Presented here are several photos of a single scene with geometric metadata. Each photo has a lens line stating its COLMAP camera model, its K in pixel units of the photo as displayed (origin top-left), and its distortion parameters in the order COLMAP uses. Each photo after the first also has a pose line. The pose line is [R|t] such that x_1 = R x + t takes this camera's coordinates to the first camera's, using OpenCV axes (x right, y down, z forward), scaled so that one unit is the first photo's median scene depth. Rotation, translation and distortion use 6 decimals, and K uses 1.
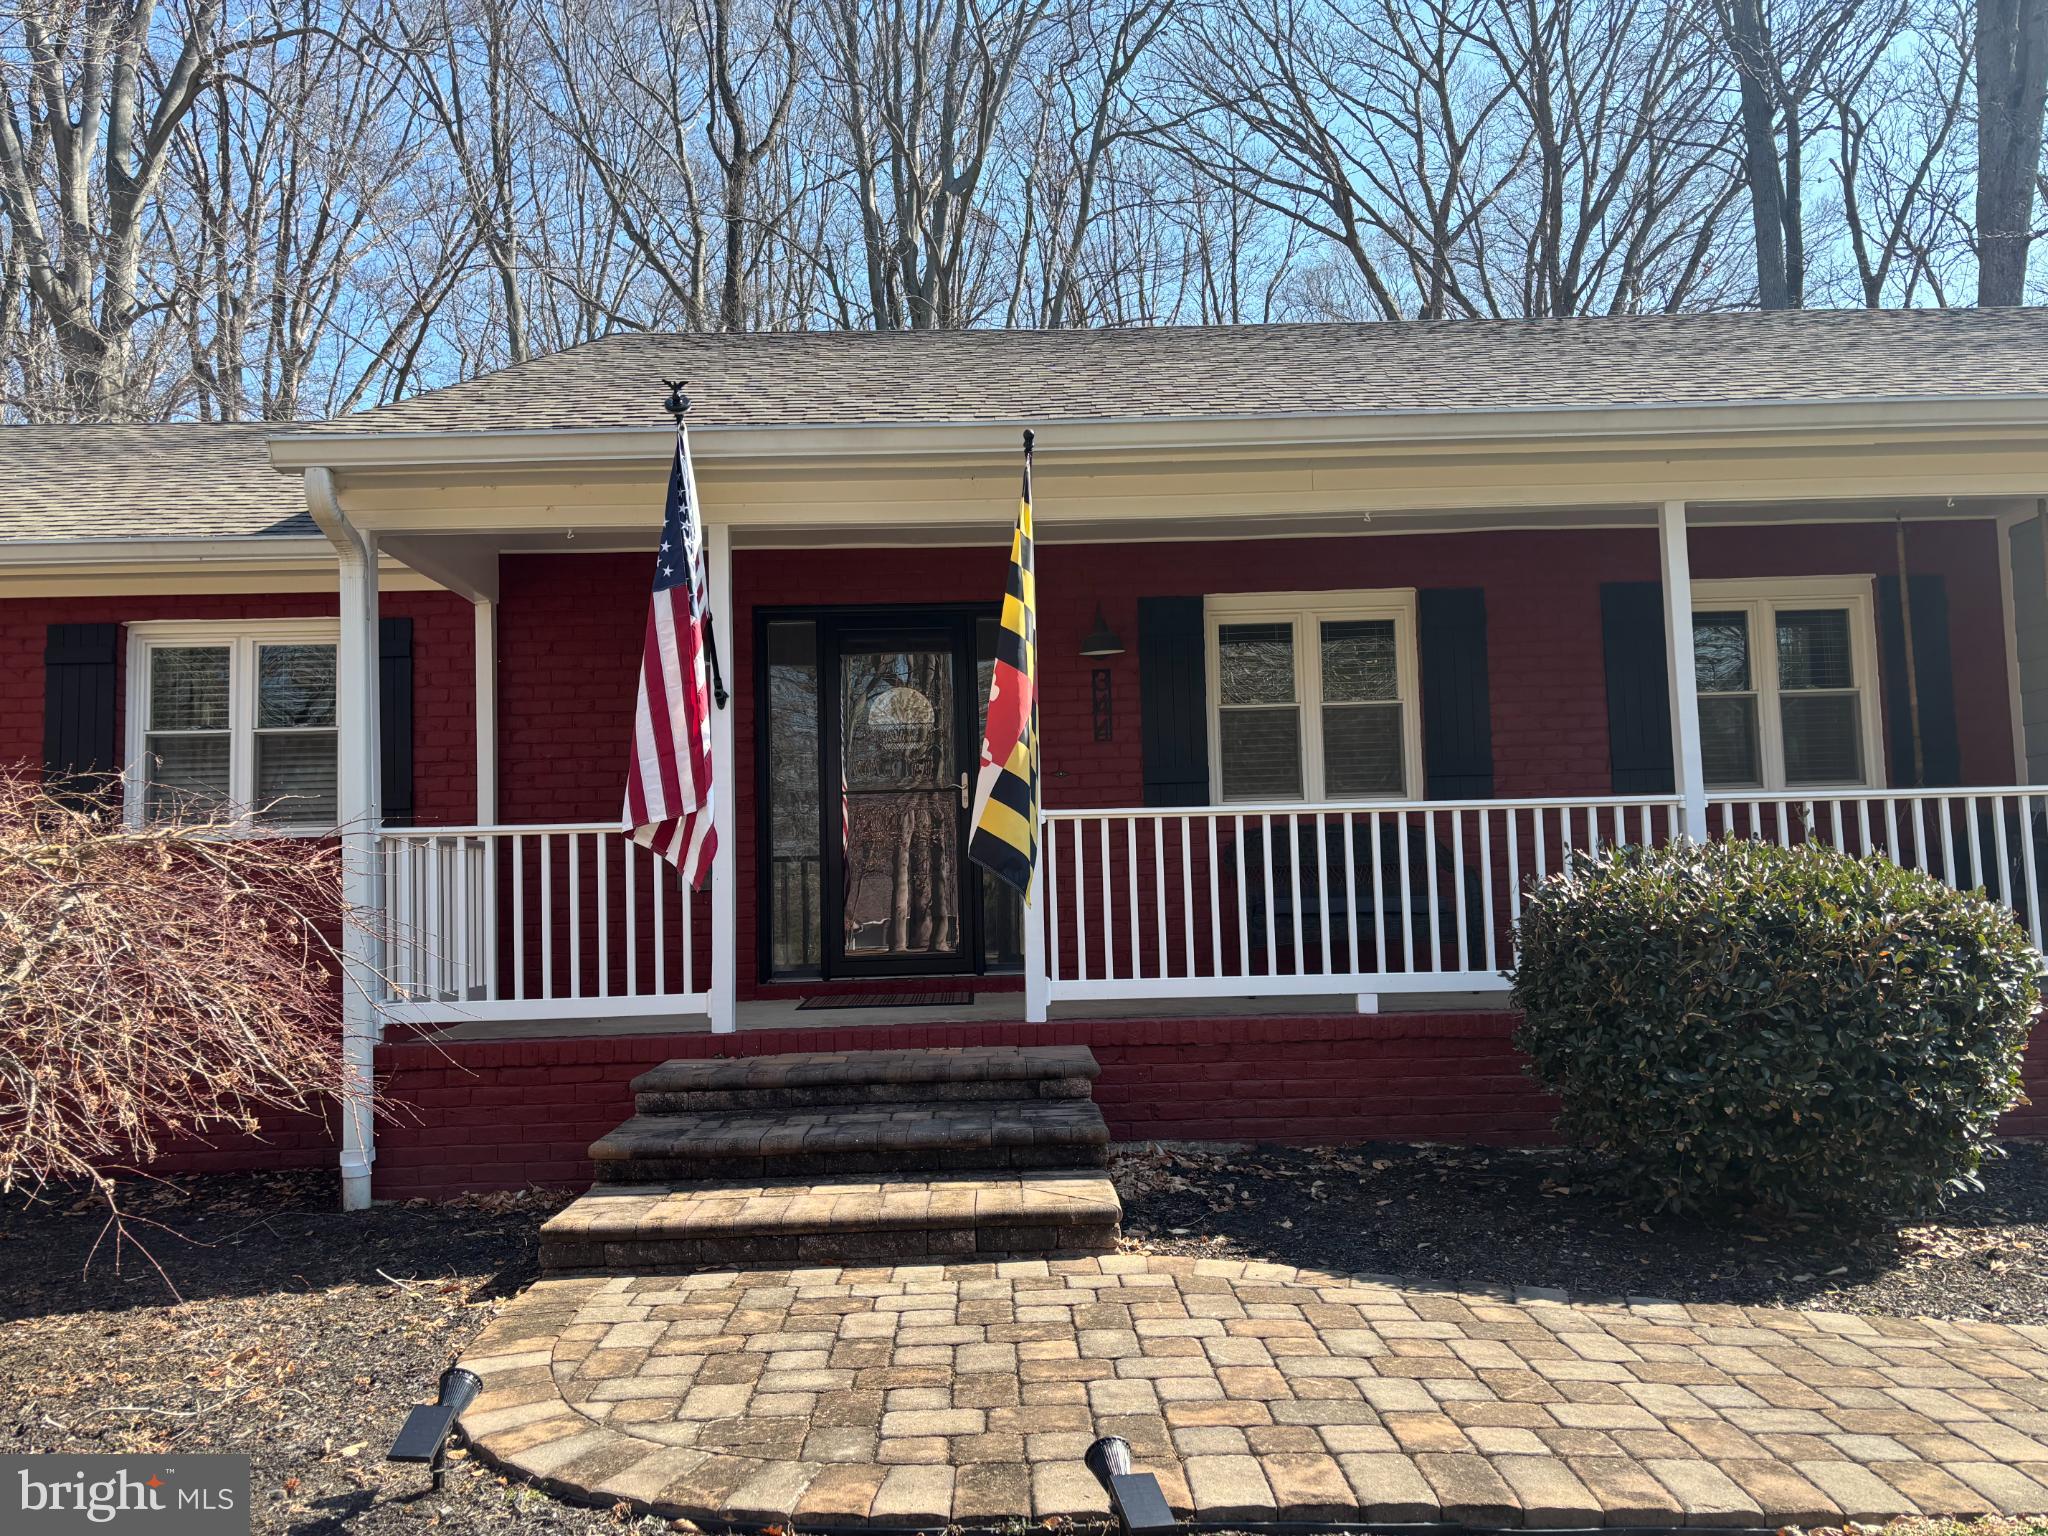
lens RADIAL K [[1453.2, 0, 1012.5], [0, 1453.2, 808.4], [0, 0, 1]] dist [0.008024, 0.000705]
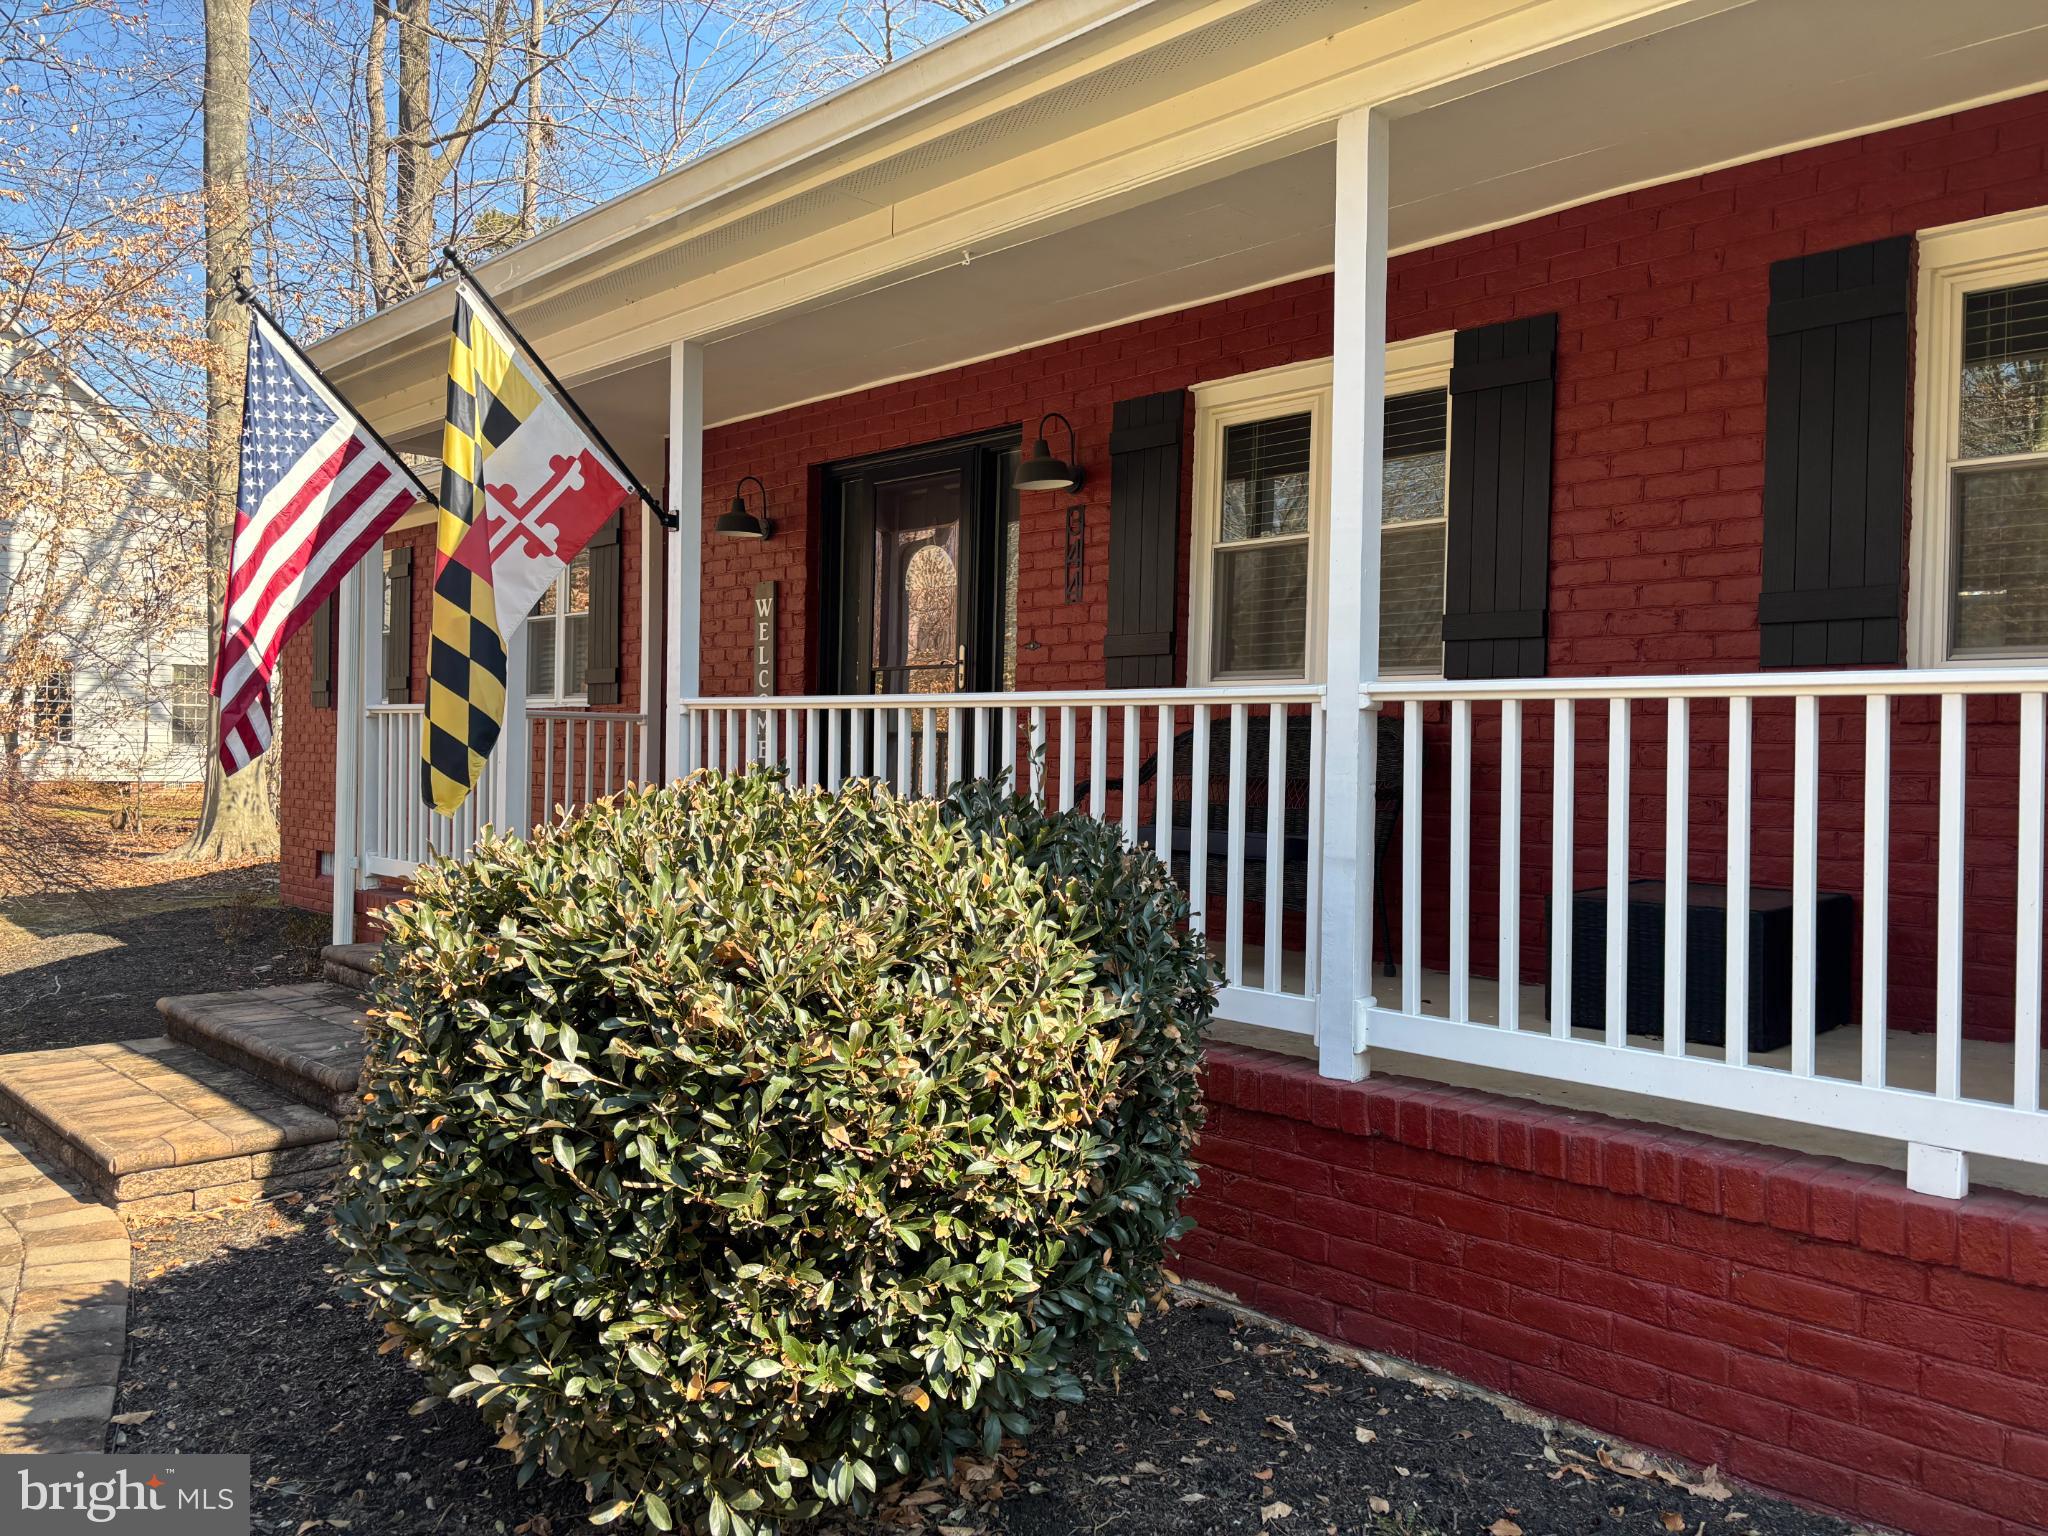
lens RADIAL K [[1546.0, 0, 1024.0], [0, 1546.0, 768.0], [0, 0, 1]] dist [0.026152, -0.002029]
pose [[0.697106, 0.048064, -0.715355, 0.621891], [-0.001989, 0.997876, 0.065108, -0.012435], [0.716965, -0.043964, 0.695721, 0.418023]]
